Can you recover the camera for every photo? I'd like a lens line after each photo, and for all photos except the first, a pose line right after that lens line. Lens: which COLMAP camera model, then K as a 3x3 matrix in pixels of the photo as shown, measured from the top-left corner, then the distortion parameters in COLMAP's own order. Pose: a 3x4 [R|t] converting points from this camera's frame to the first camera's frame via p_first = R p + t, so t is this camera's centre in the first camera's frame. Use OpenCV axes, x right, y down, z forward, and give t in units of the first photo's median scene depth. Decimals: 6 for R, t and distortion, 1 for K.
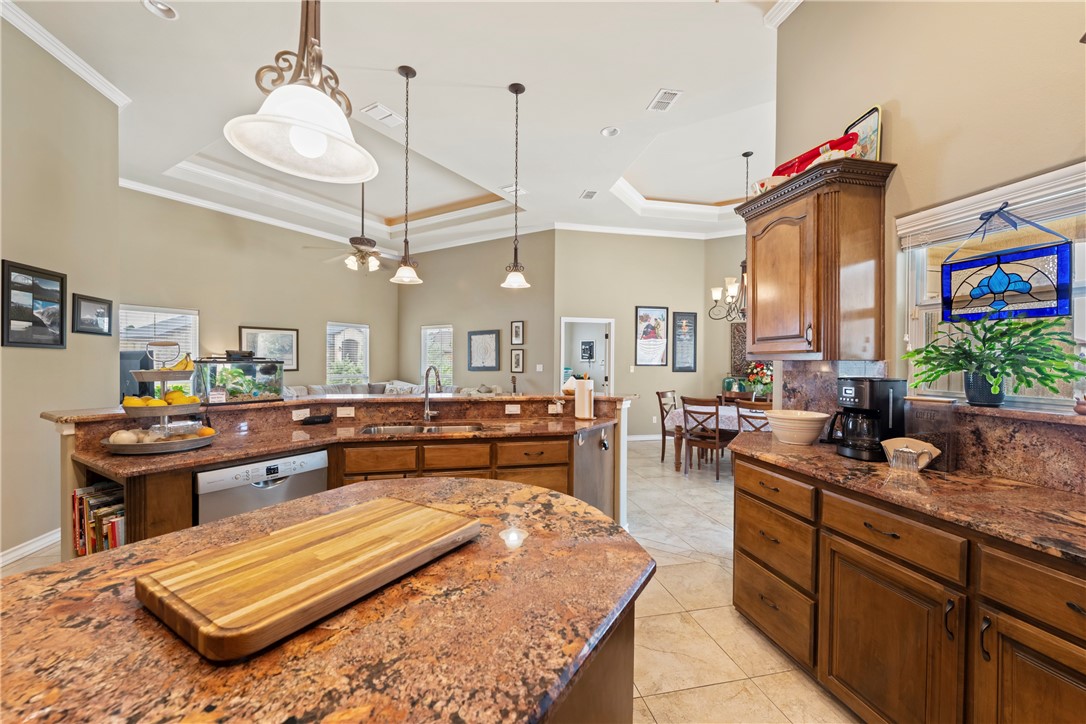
lens RADIAL K [[428.7, 0, 547.6], [0, 428.7, 359.3], [0, 0, 1]] dist [-0.001407, -0.000433]
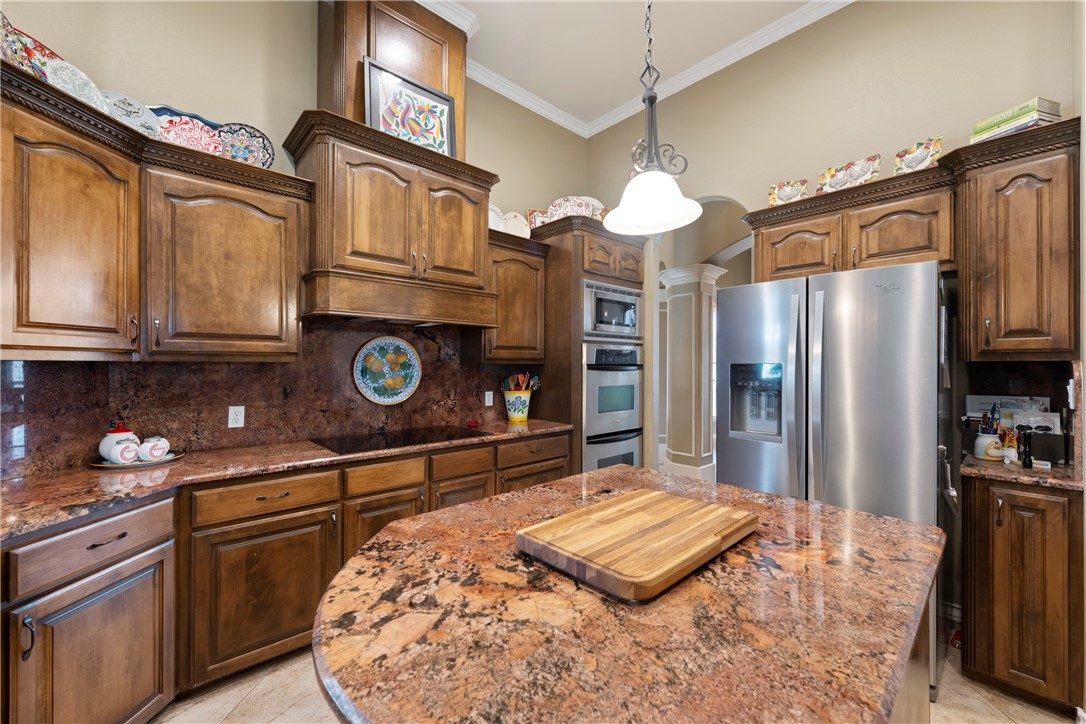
lens RADIAL K [[428.7, 0, 539.4], [0, 428.7, 365.0], [0, 0, 1]] dist [-0.001407, -0.000433]
pose [[-0.960697, -0.010147, 0.277415, -0.143013], [-0.011287, 0.999933, -0.002513, 0.002018], [-0.277371, -0.005546, -0.960747, 0.582320]]
